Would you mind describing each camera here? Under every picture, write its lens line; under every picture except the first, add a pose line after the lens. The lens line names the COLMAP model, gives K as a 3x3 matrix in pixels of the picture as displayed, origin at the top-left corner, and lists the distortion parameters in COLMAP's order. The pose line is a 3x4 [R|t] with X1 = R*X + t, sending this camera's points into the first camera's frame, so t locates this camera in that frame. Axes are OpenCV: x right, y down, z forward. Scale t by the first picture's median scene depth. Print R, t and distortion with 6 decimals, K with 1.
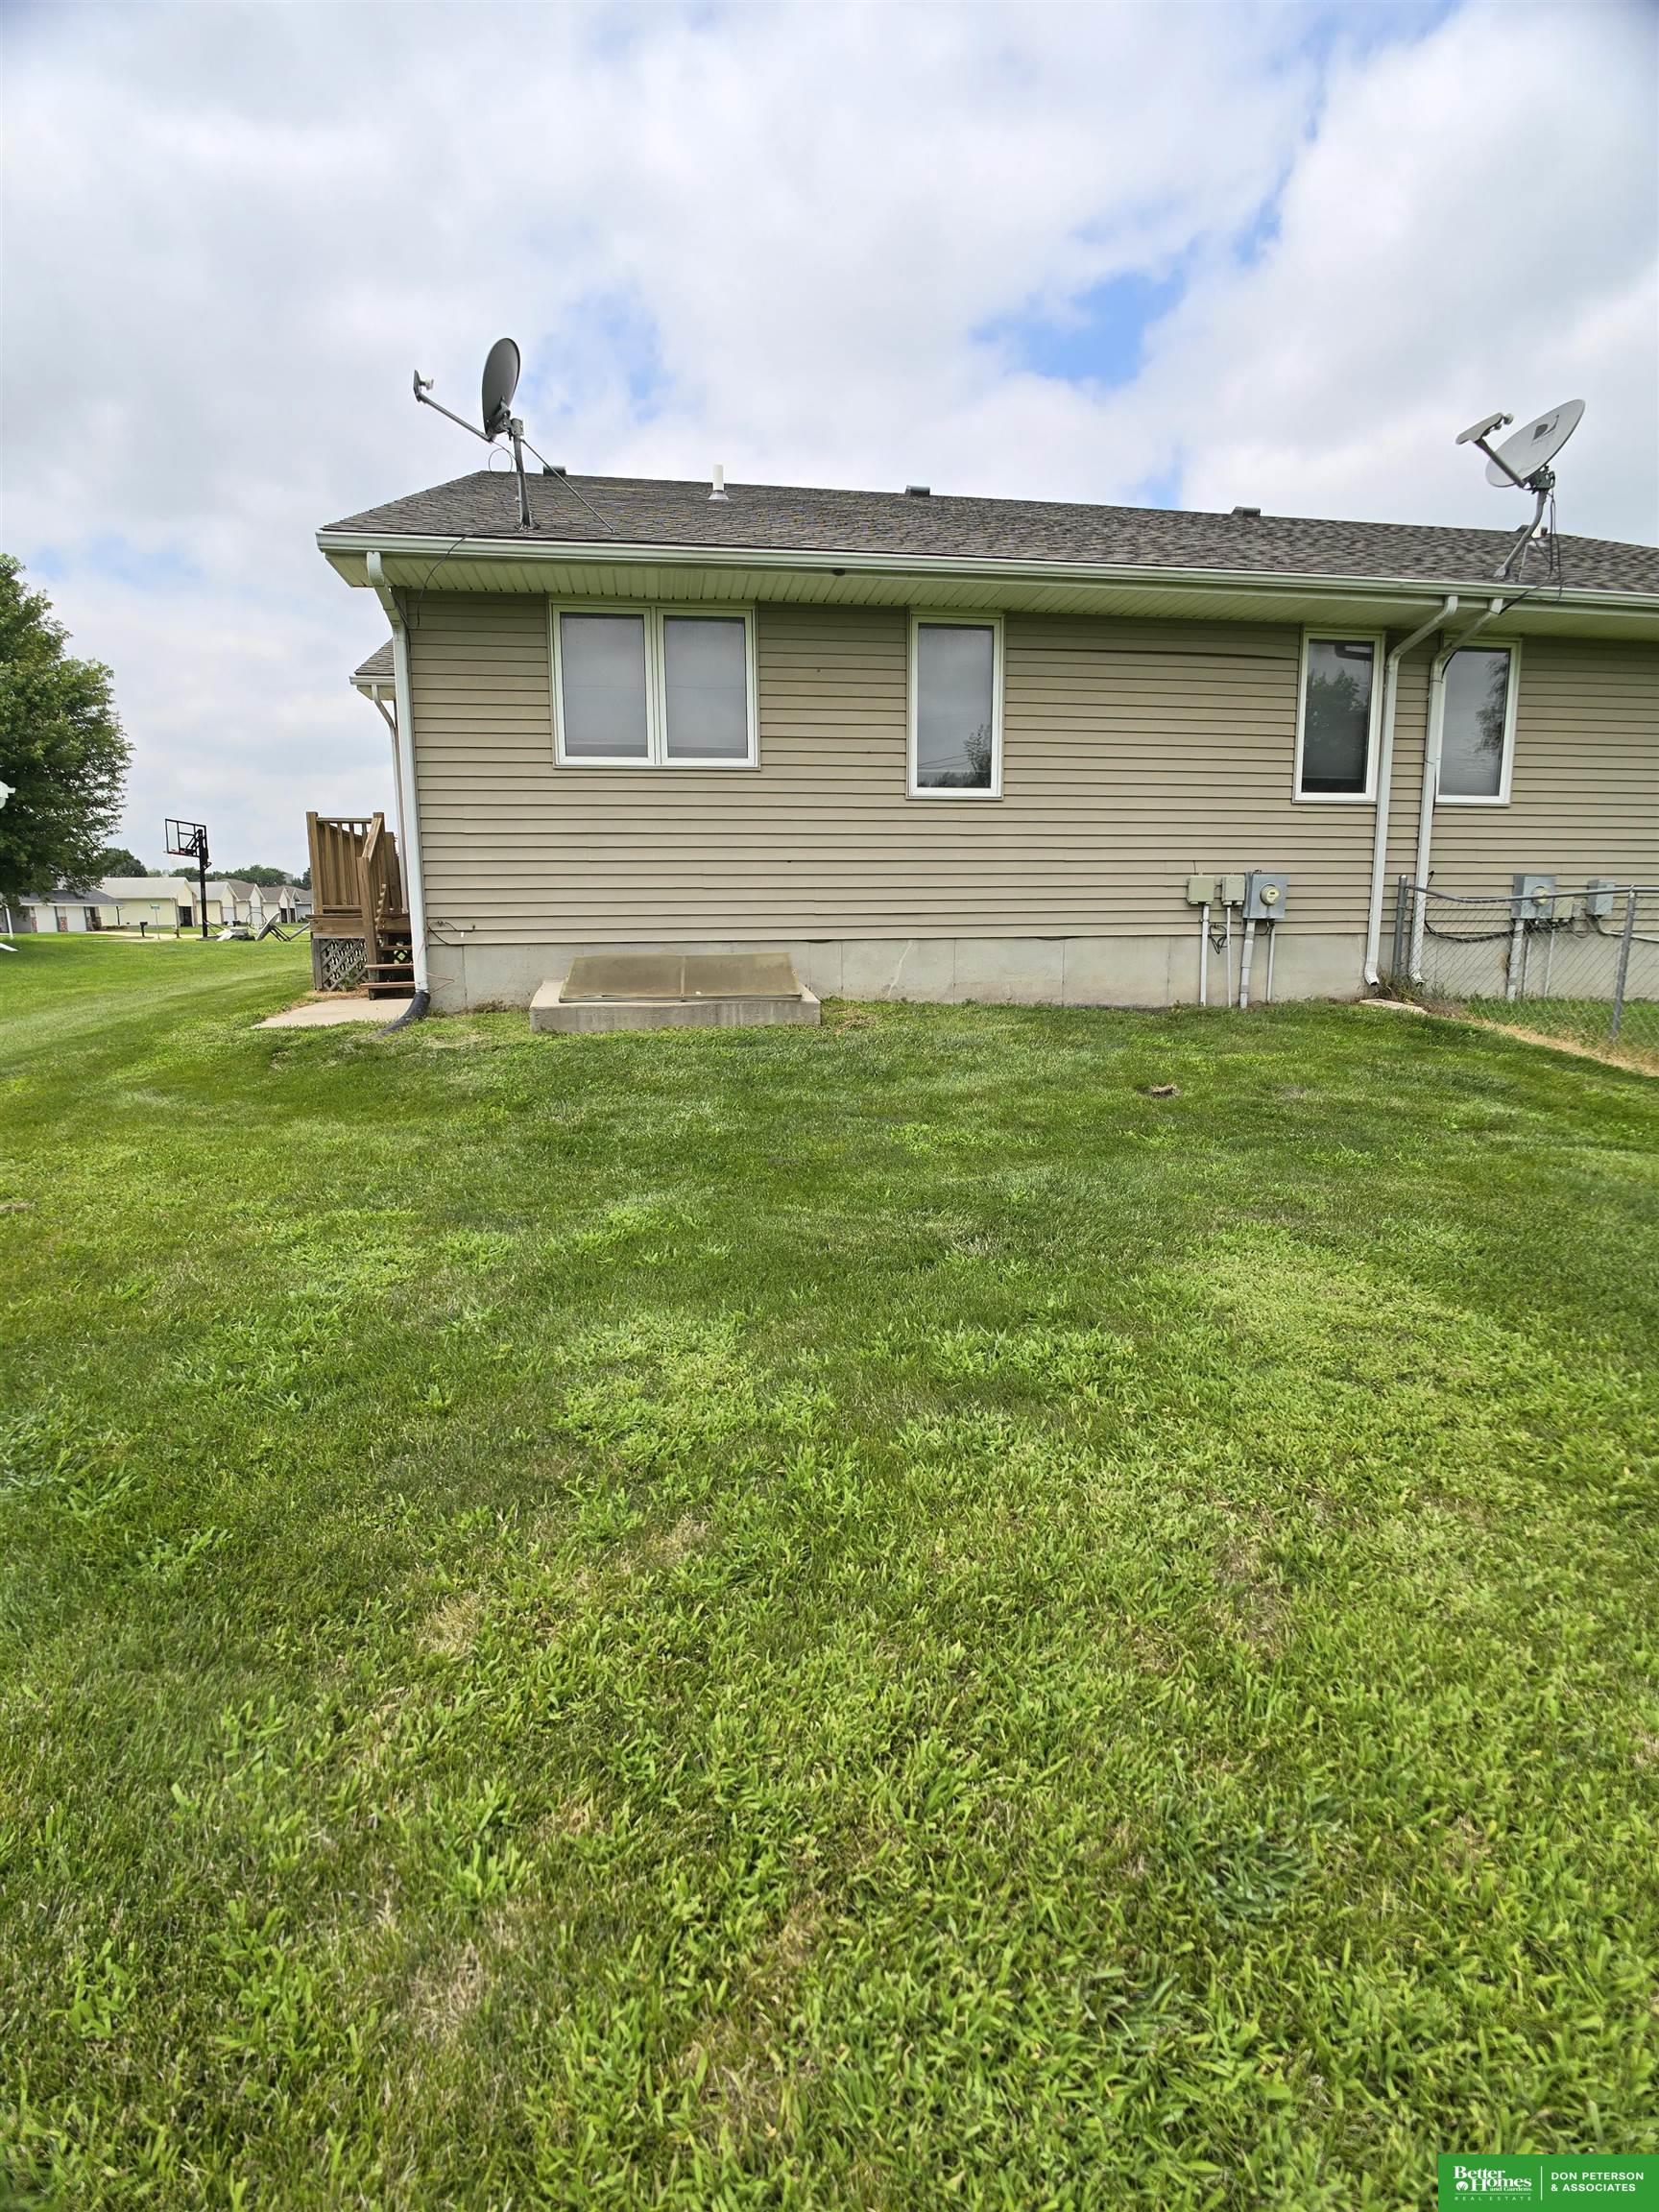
lens RADIAL K [[1071.2, 0, 858.8], [0, 1071.2, 1083.4], [0, 0, 1]] dist [-0.022667, -0.000640]
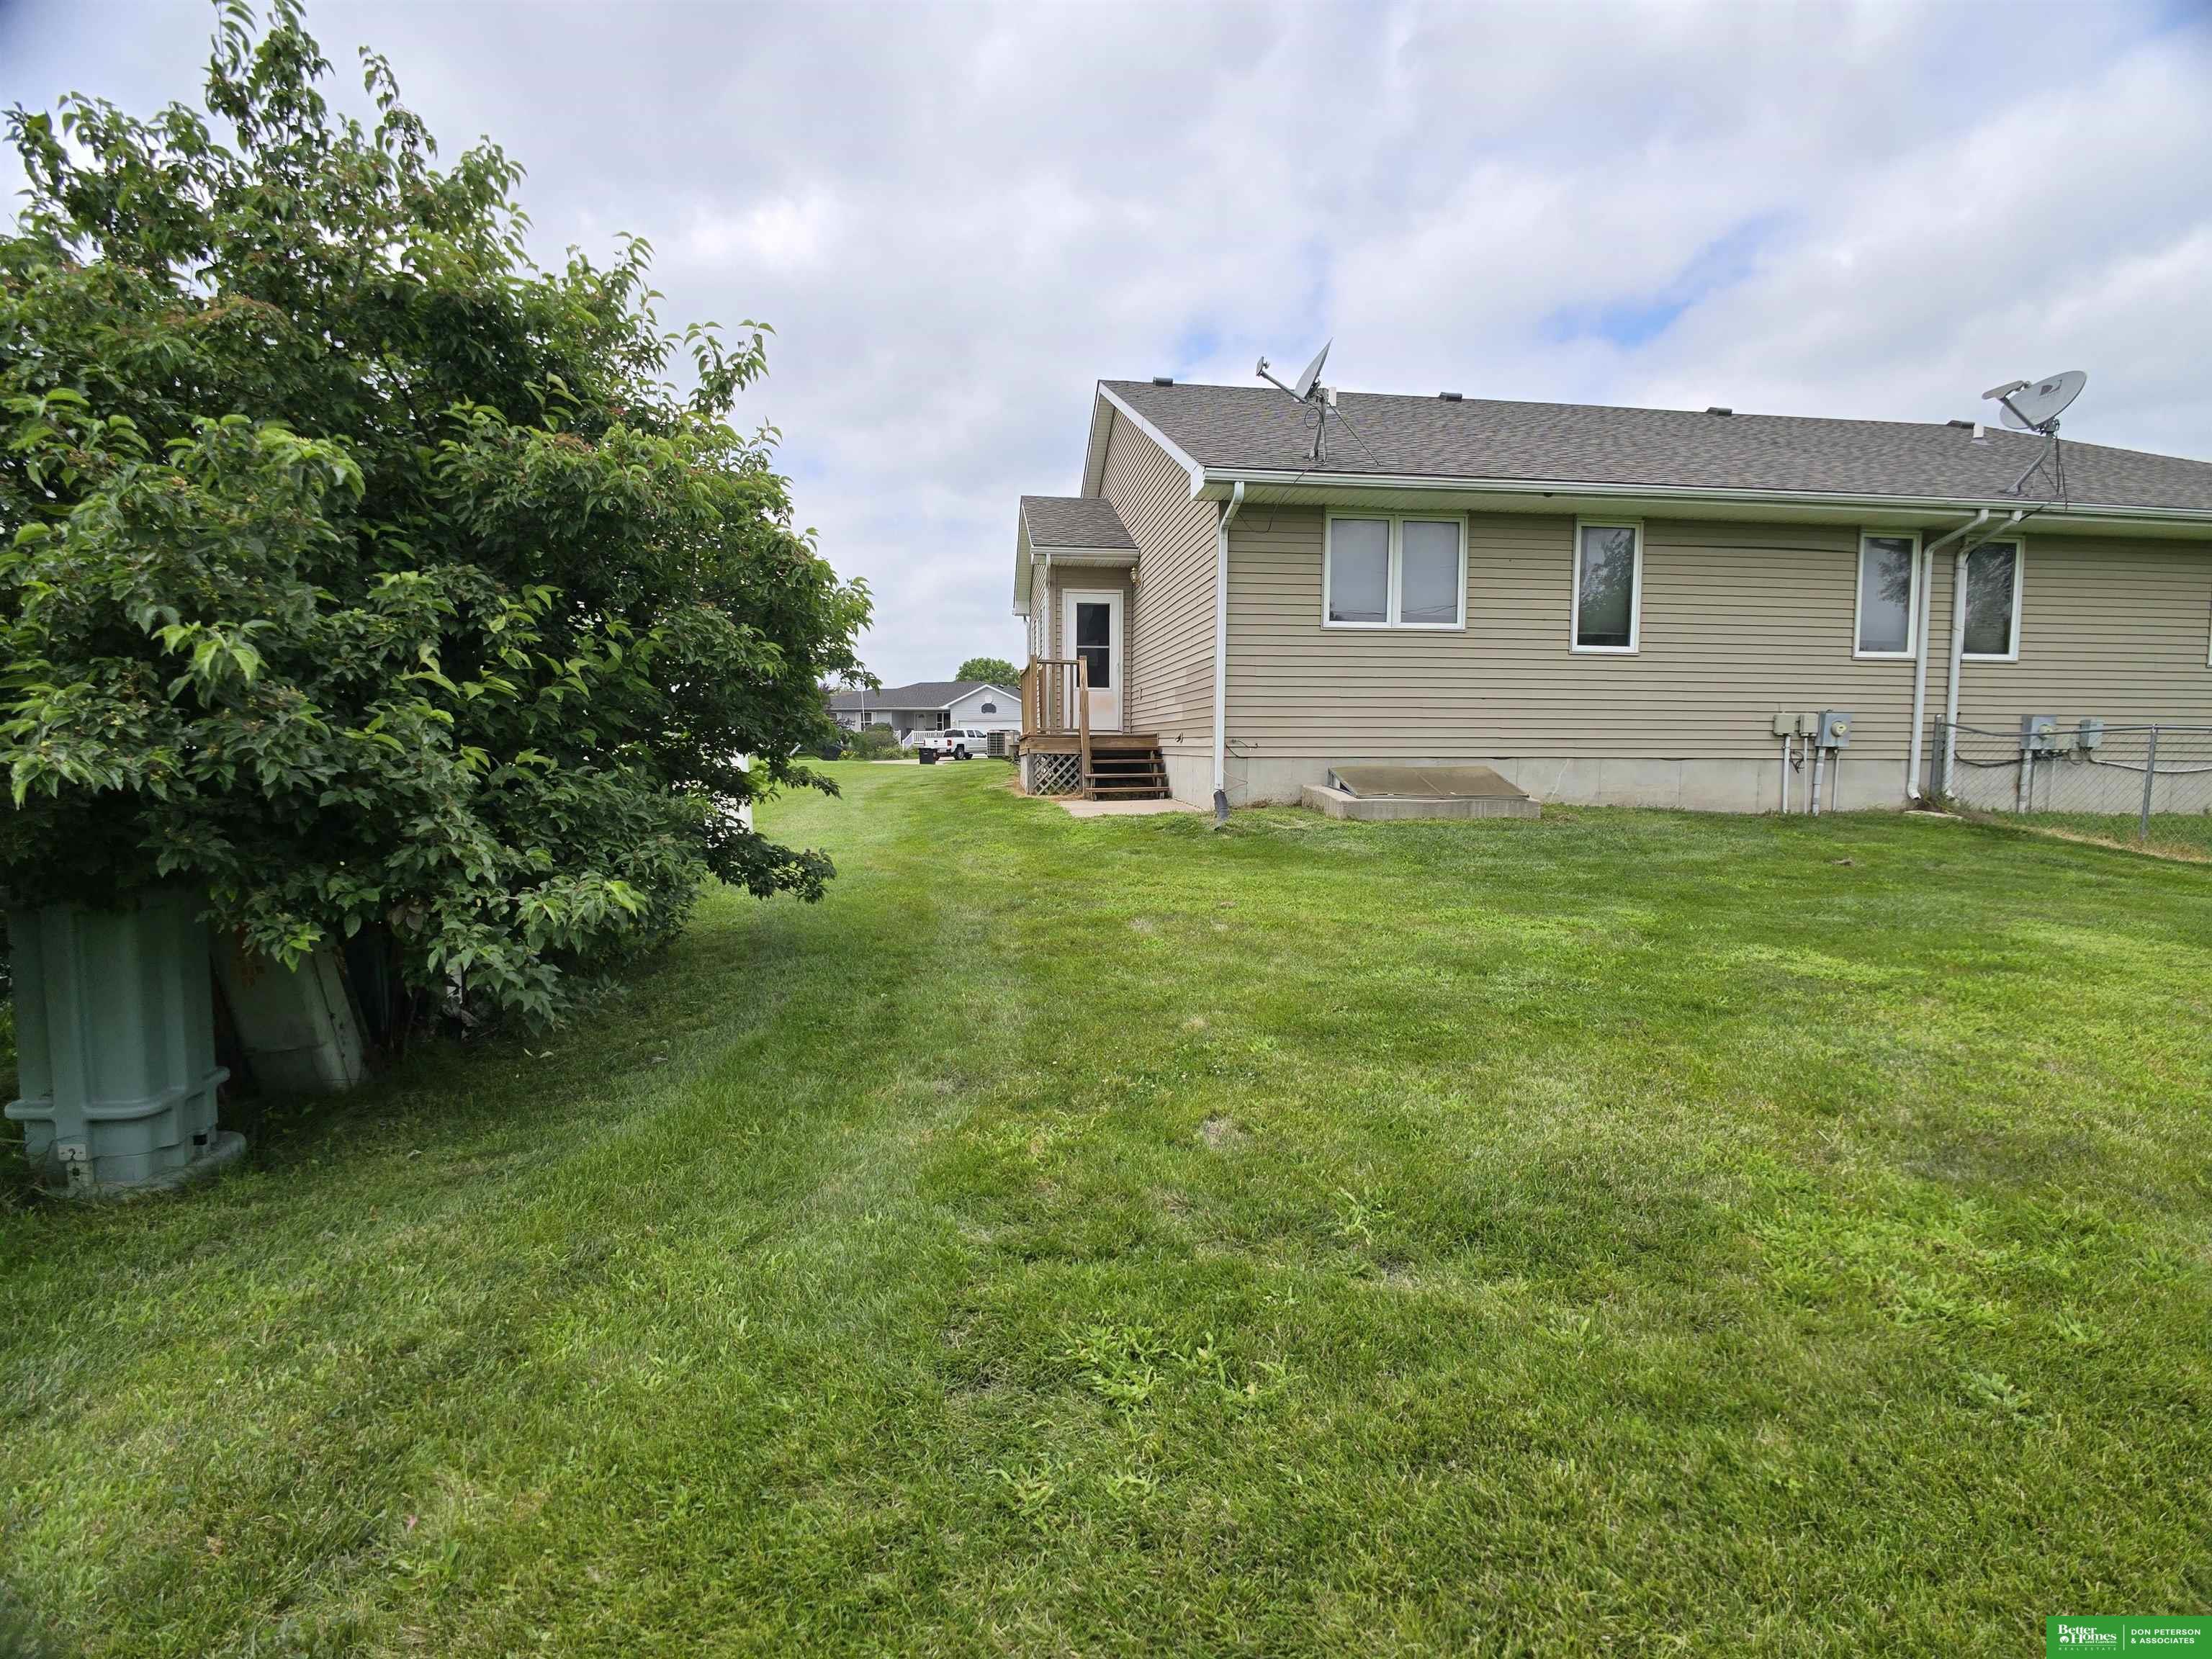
lens RADIAL K [[1071.2, 0, 1130.5], [0, 1071.2, 827.0], [0, 0, 1]] dist [-0.022667, -0.000640]
pose [[0.998902, 0.016091, -0.043992, -0.413361], [-0.019540, 0.996672, -0.079137, 0.061248], [0.042573, 0.079910, 0.995893, -0.310951]]
